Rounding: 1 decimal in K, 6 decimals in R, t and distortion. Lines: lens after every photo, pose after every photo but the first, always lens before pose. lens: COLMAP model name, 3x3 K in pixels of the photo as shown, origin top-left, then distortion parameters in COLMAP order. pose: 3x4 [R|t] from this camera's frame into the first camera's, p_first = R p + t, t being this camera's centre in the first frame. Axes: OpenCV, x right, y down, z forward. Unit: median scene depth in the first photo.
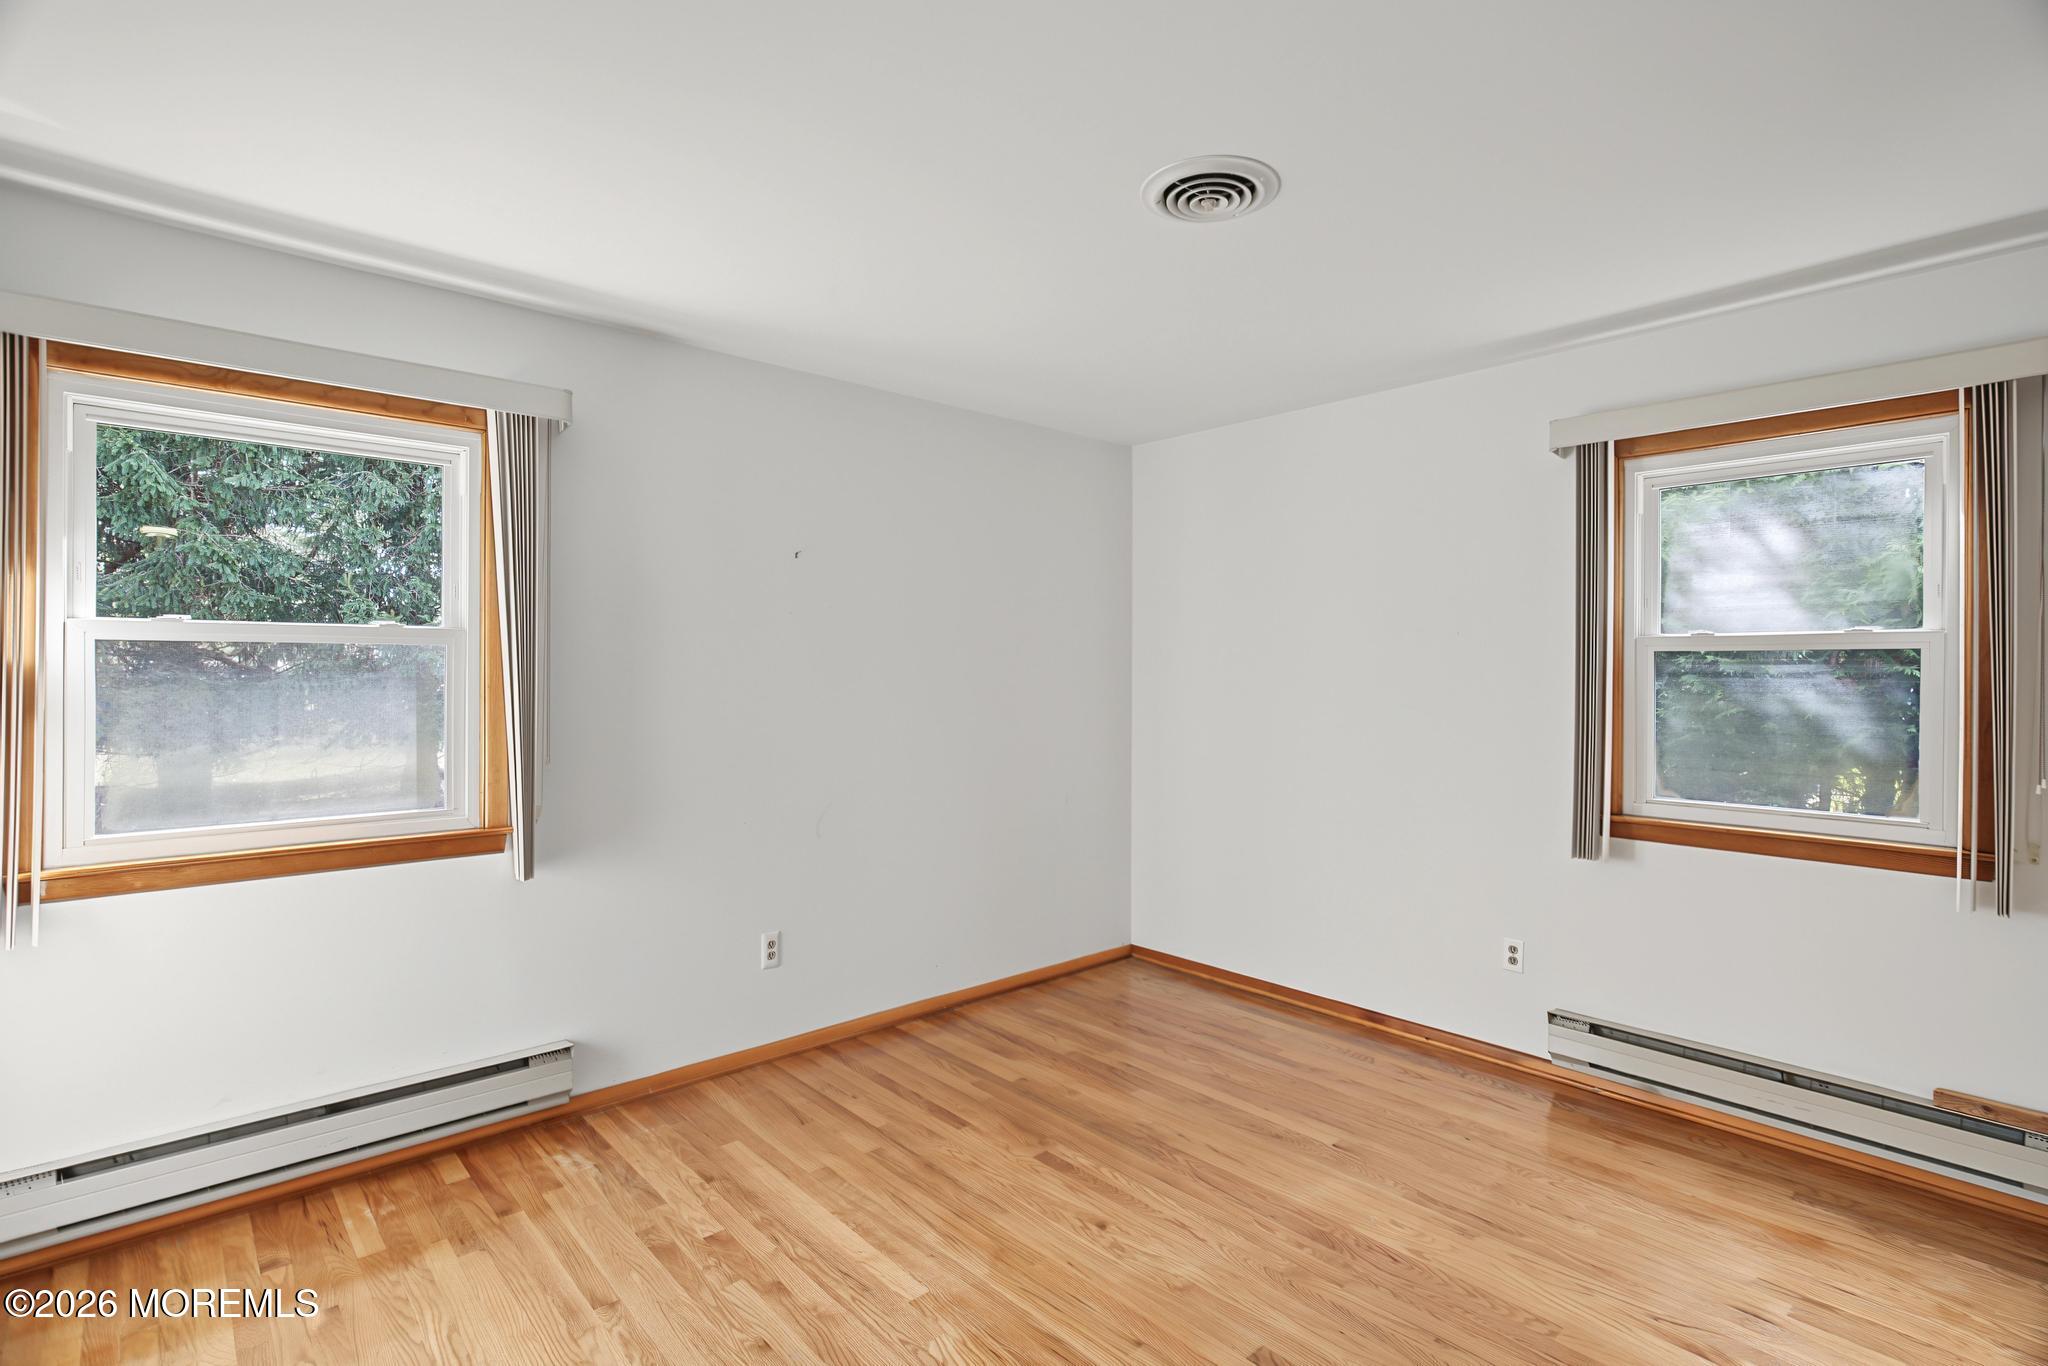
lens RADIAL K [[972.0, 0, 1040.6], [0, 972.0, 684.2], [0, 0, 1]] dist [0.010192, -0.000300]
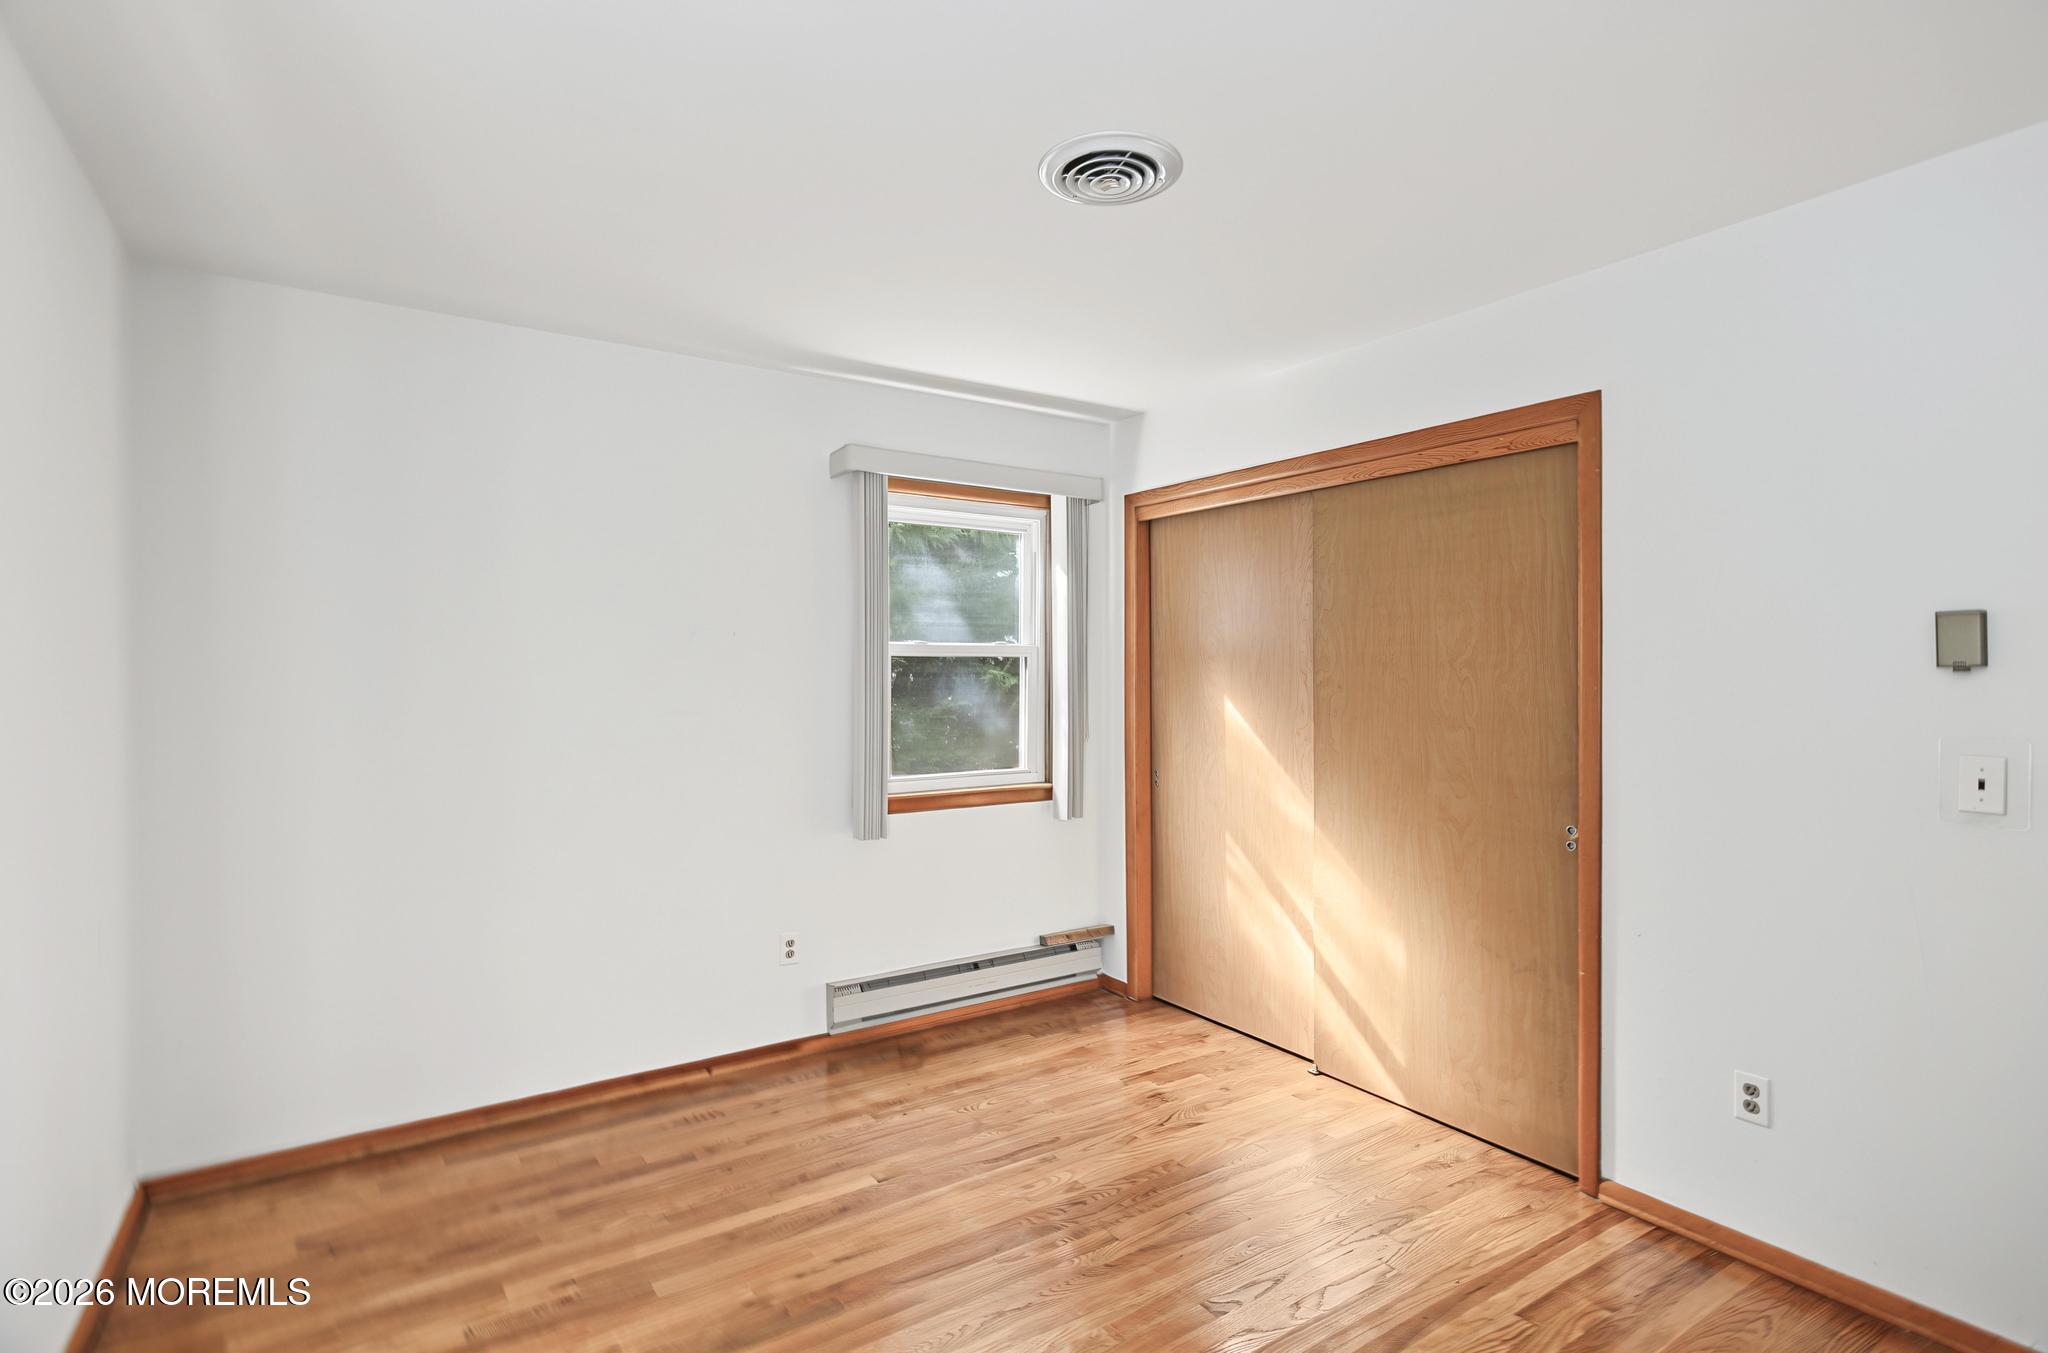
lens RADIAL K [[980.8, 0, 1045.7], [0, 980.8, 693.4], [0, 0, 1]] dist [-0.022687, 0.000433]
pose [[0.129662, -0.020726, 0.991342, -0.573425], [0.002973, 0.999785, 0.020514, -0.012523], [-0.991554, 0.000287, 0.129696, 0.697652]]
